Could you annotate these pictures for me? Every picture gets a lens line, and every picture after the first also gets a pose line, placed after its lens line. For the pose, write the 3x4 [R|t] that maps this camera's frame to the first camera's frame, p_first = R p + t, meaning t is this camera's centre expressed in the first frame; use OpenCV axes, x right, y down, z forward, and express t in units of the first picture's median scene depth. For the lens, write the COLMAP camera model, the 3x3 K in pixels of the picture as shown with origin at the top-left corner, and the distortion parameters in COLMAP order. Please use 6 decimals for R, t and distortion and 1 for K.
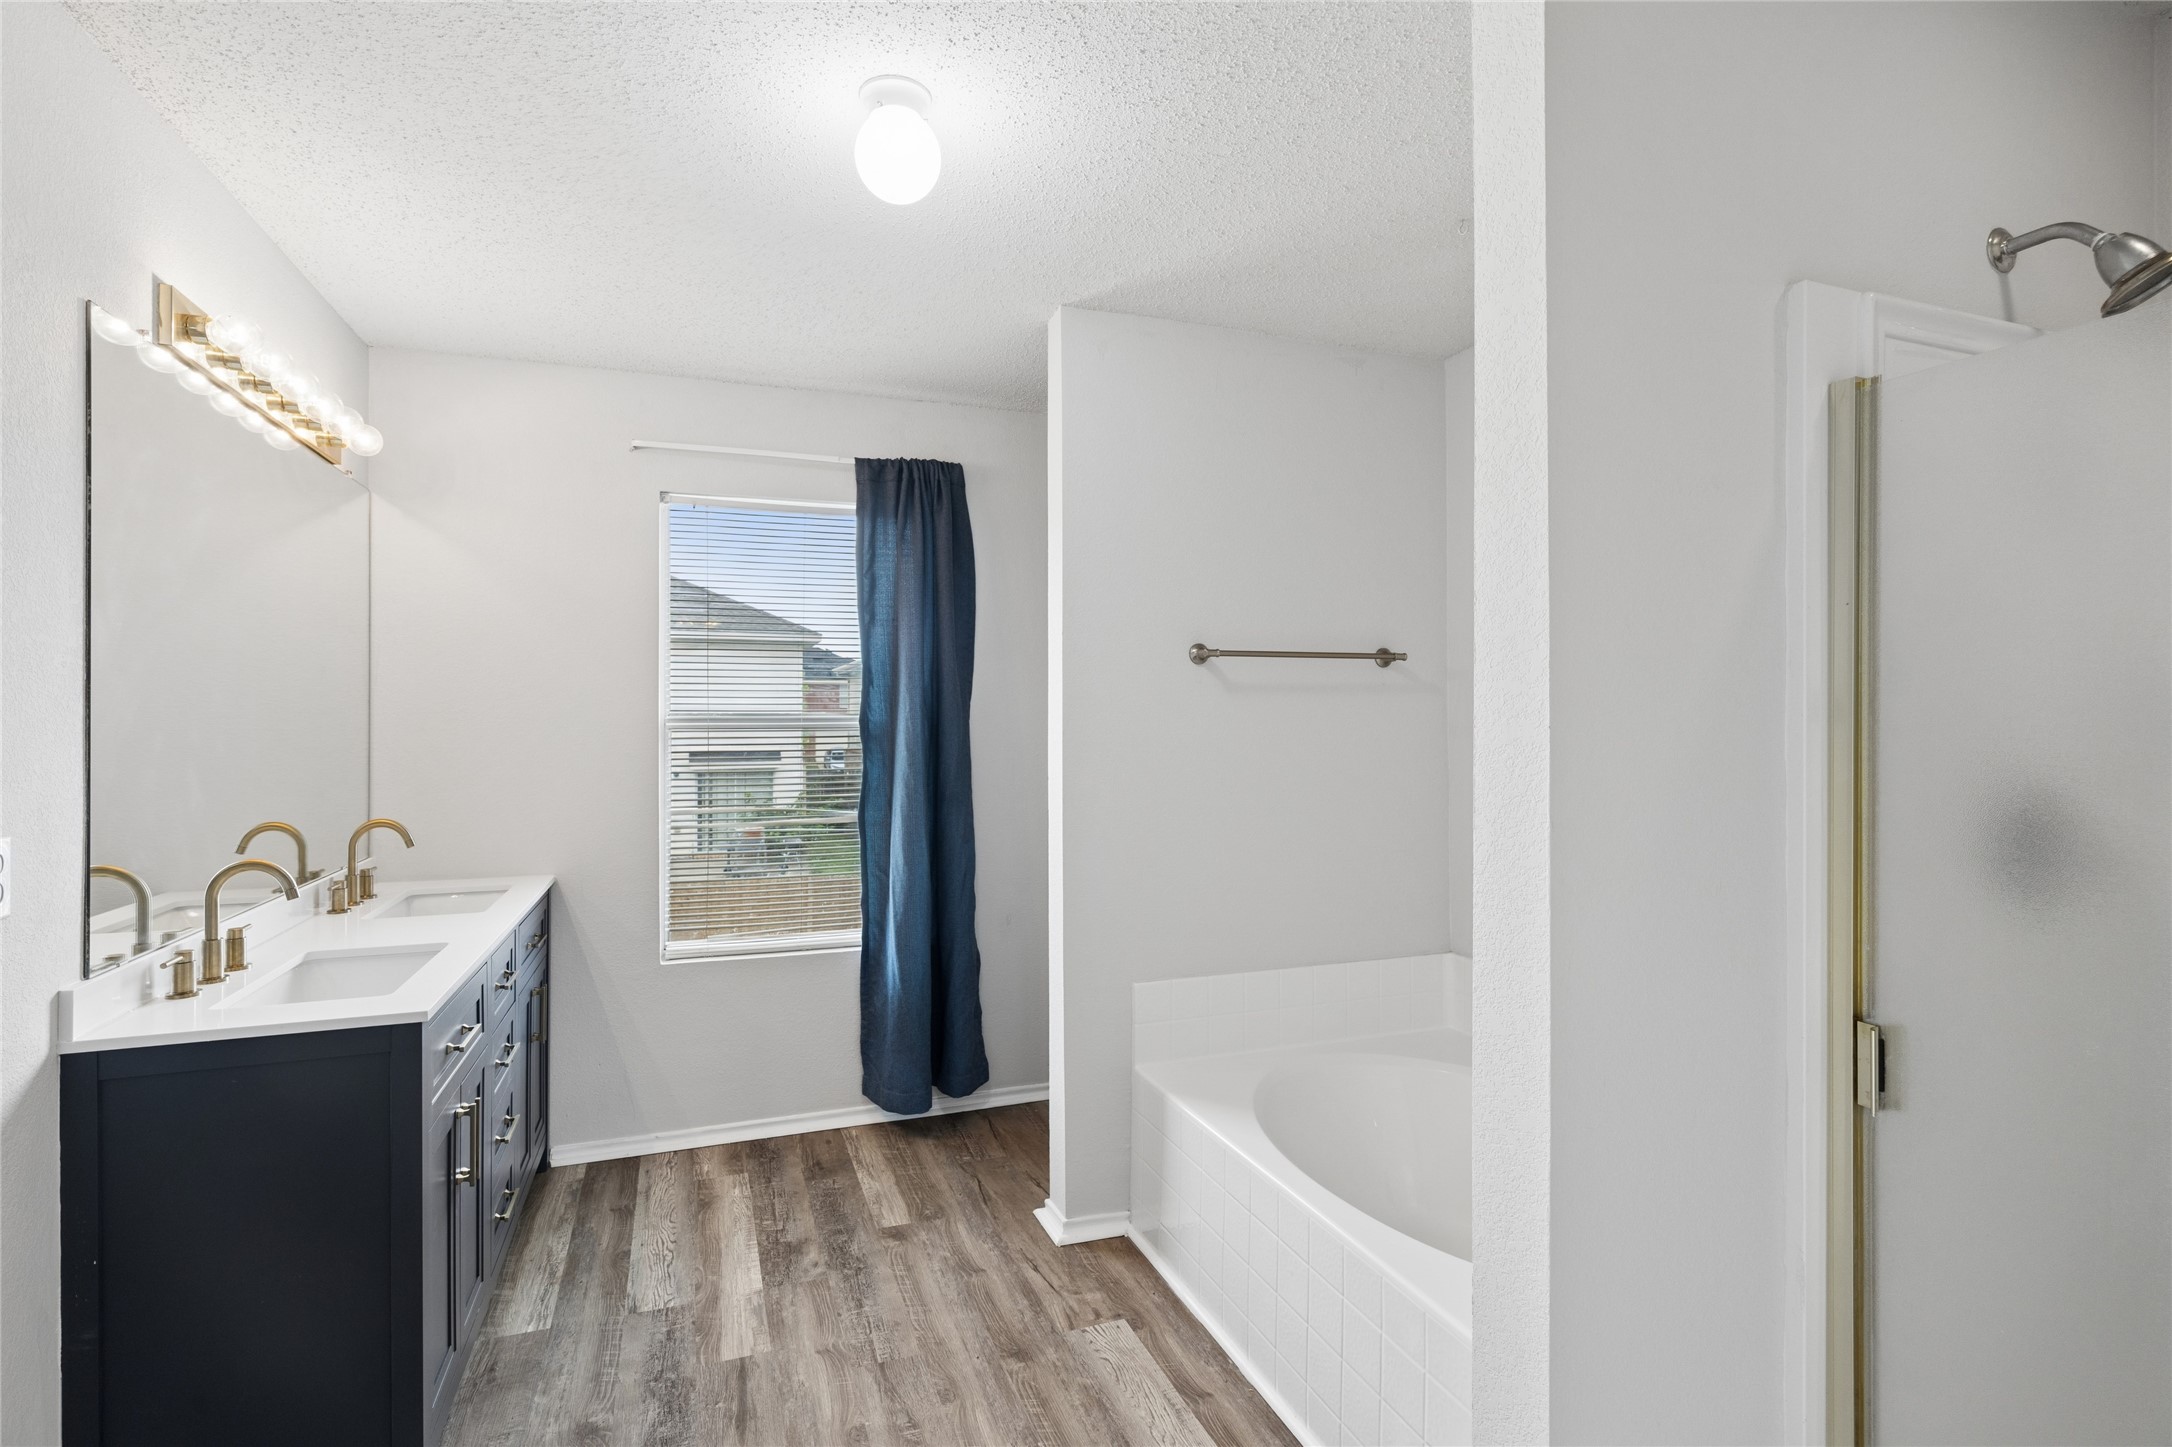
lens RADIAL K [[1021.5, 0, 1074.8], [0, 1021.5, 725.7], [0, 0, 1]] dist [-0.000253, -0.000267]
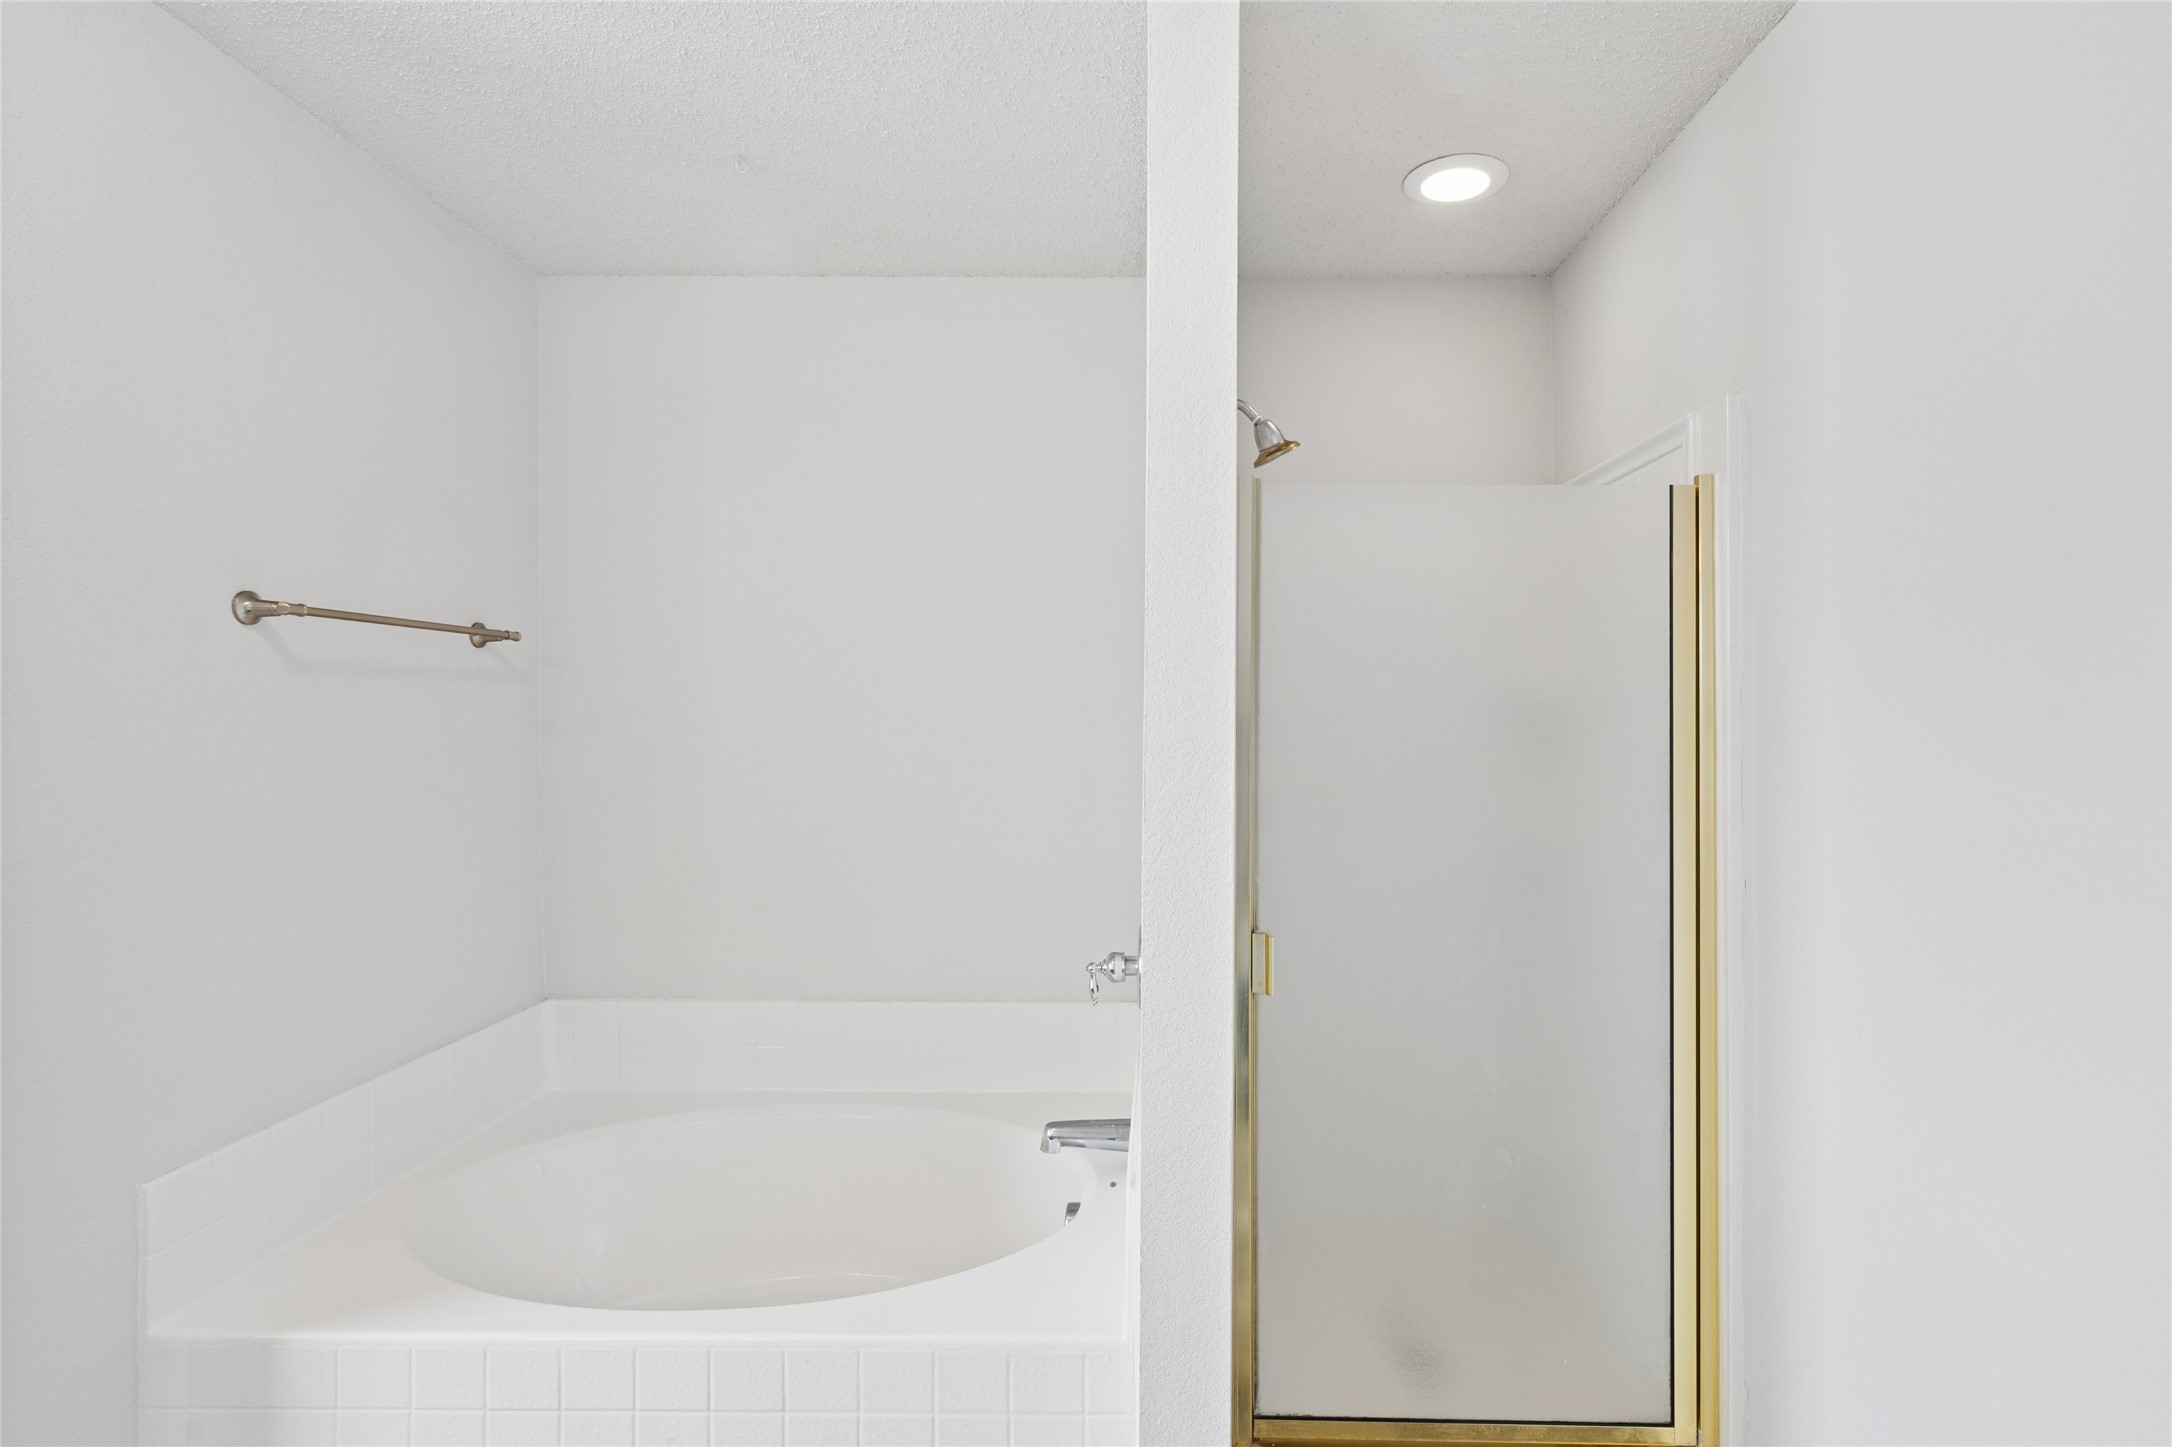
lens RADIAL K [[1044.2, 0, 1086.0], [0, 1044.2, 723.5], [0, 0, 1]] dist [-0.000915, -0.000261]
pose [[0.348313, -0.003934, 0.937370, -0.320227], [0.001331, 0.999992, 0.003702, -0.002322], [-0.937378, -0.000042, 0.348315, 0.338196]]
